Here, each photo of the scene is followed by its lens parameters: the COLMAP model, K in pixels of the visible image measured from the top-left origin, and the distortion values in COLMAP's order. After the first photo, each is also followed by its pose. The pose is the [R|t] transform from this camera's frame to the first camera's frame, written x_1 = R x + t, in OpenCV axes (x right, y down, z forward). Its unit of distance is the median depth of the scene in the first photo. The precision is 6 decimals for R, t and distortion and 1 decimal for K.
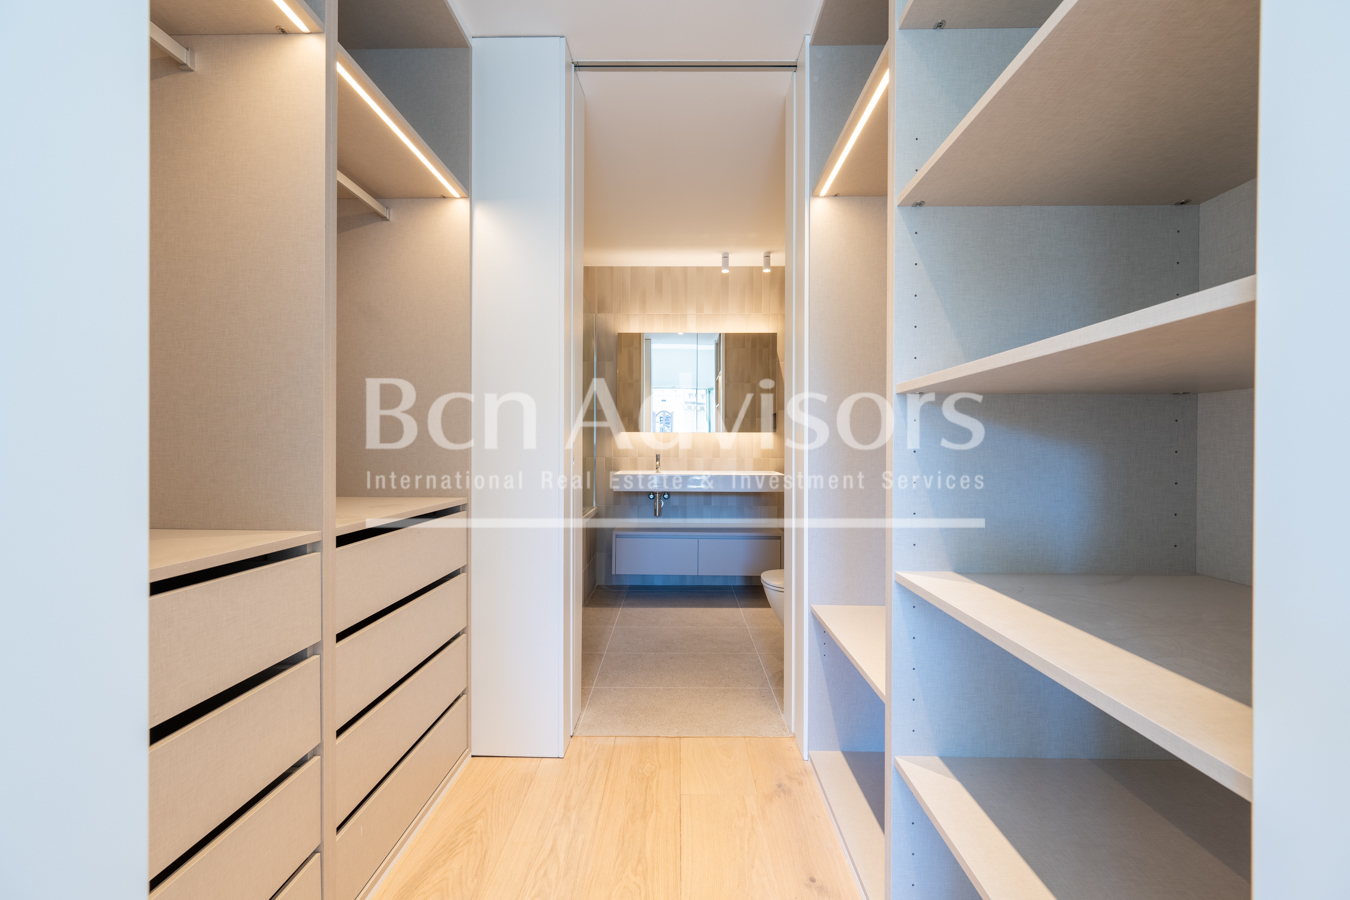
lens RADIAL K [[533.4, 0, 675.3], [0, 533.4, 440.8], [0, 0, 1]] dist [0.000183, 0.000613]
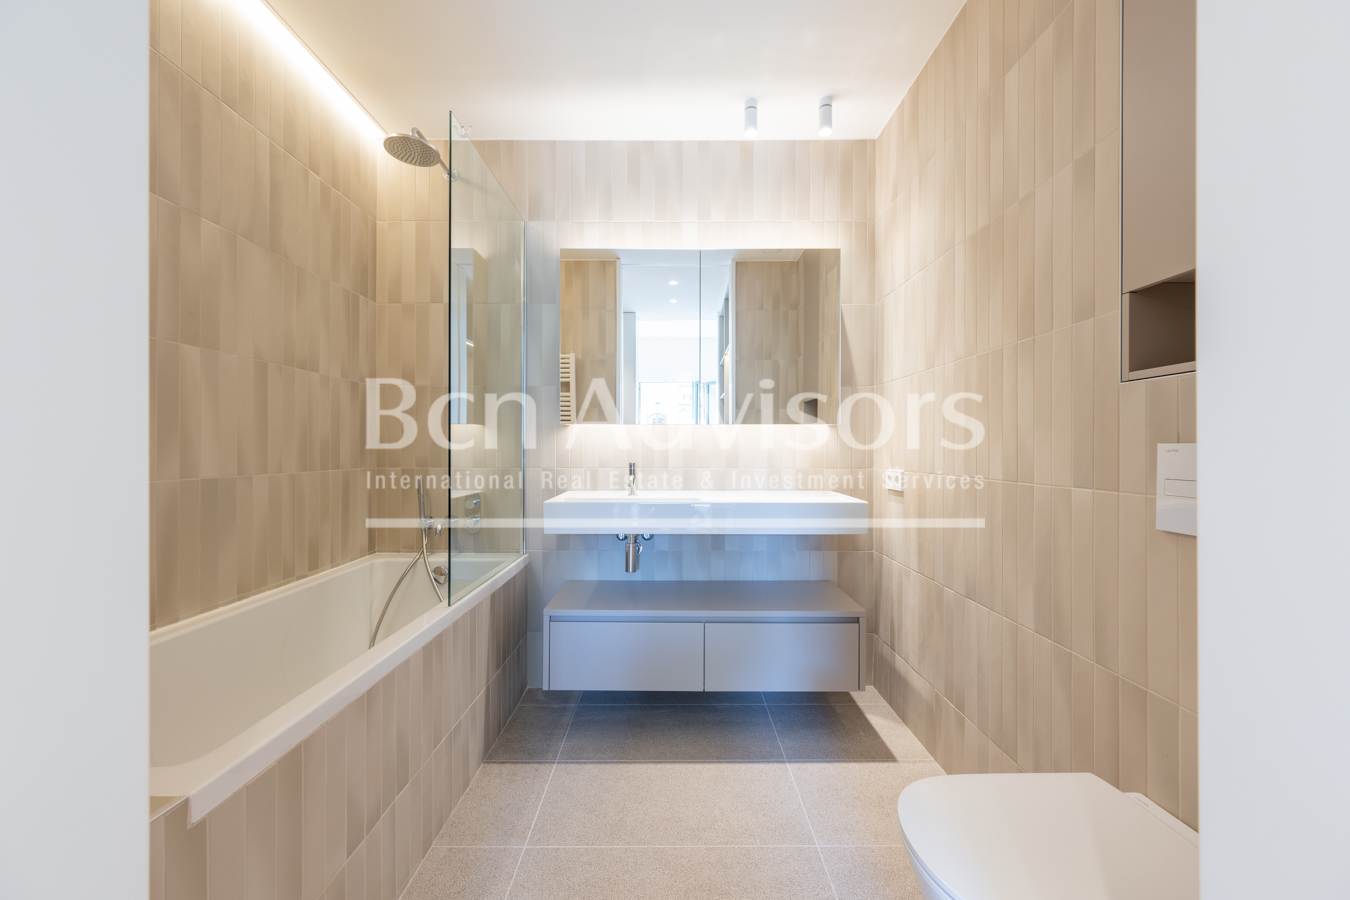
lens RADIAL K [[533.4, 0, 676.5], [0, 533.4, 453.6], [0, 0, 1]] dist [0.000183, 0.000613]
pose [[0.999915, -0.003877, 0.012445, 0.007534], [0.003659, 0.999840, 0.017525, 0.005613], [-0.012511, -0.017478, 0.999769, 0.423755]]
